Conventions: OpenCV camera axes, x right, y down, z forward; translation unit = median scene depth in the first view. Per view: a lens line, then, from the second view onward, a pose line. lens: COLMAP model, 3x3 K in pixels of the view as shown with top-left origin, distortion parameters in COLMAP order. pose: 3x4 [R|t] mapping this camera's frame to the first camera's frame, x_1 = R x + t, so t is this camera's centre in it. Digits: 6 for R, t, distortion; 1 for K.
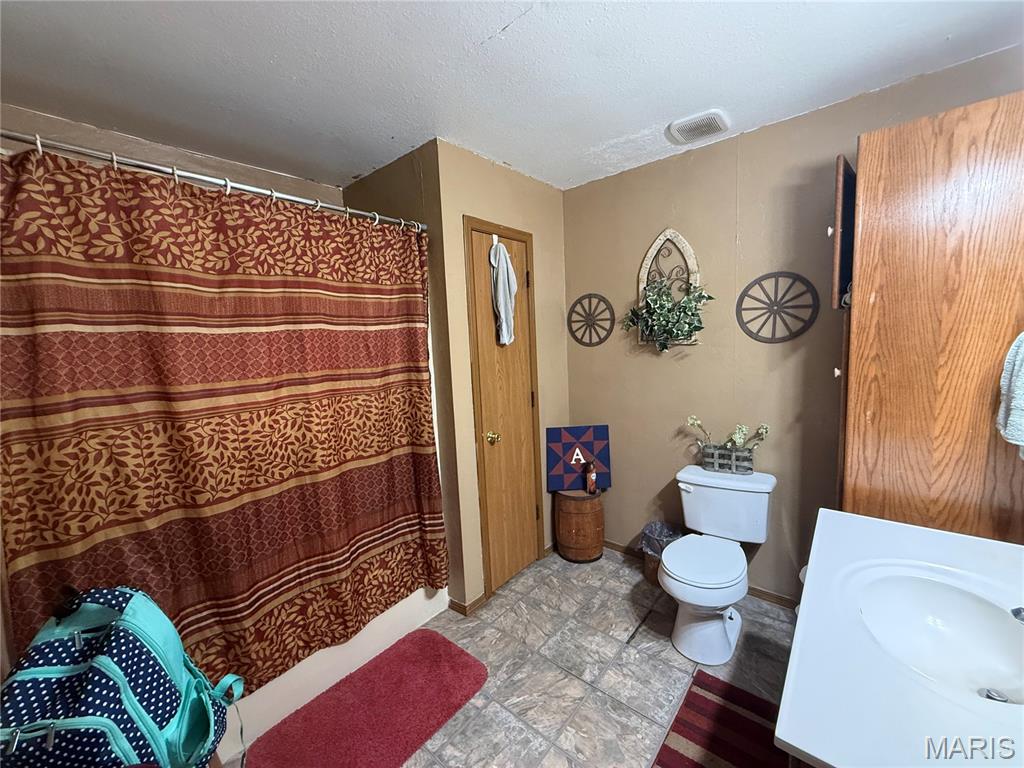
lens RADIAL K [[407.2, 0, 513.3], [0, 407.2, 383.3], [0, 0, 1]] dist [-0.003278, -0.000269]
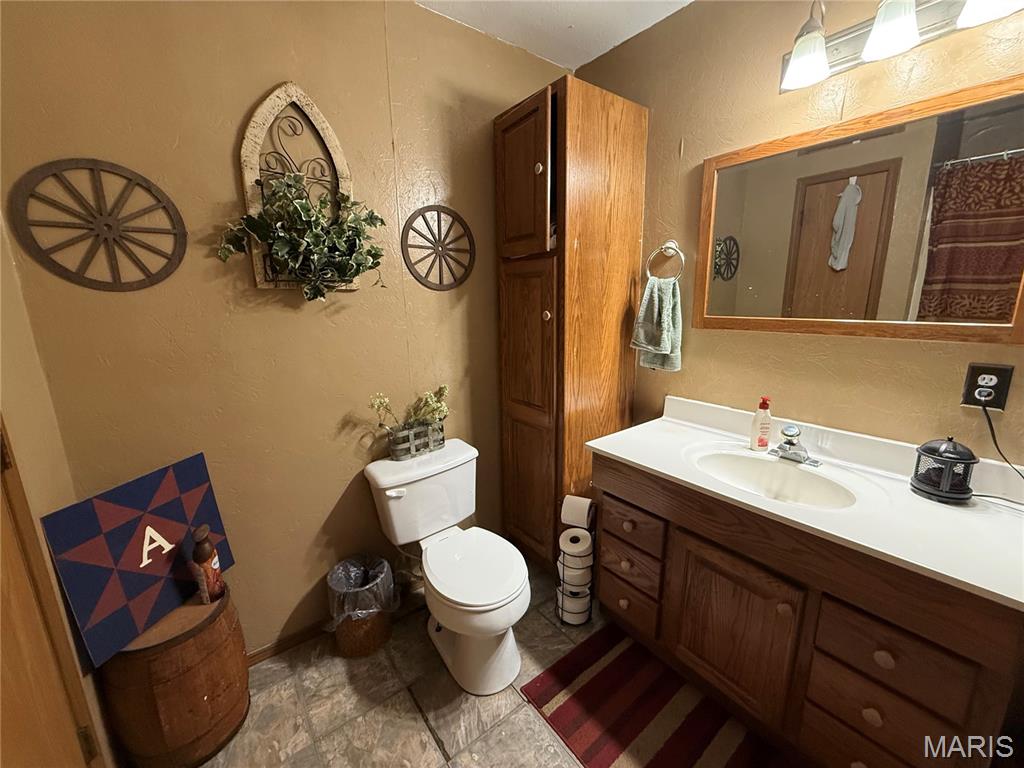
lens RADIAL K [[407.2, 0, 513.8], [0, 407.2, 383.1], [0, 0, 1]] dist [-0.003278, -0.000269]
pose [[0.217292, -0.165541, 0.961967, -0.180325], [0.113620, 0.983104, 0.143514, -0.011178], [-0.969471, 0.078114, 0.232429, 0.619990]]
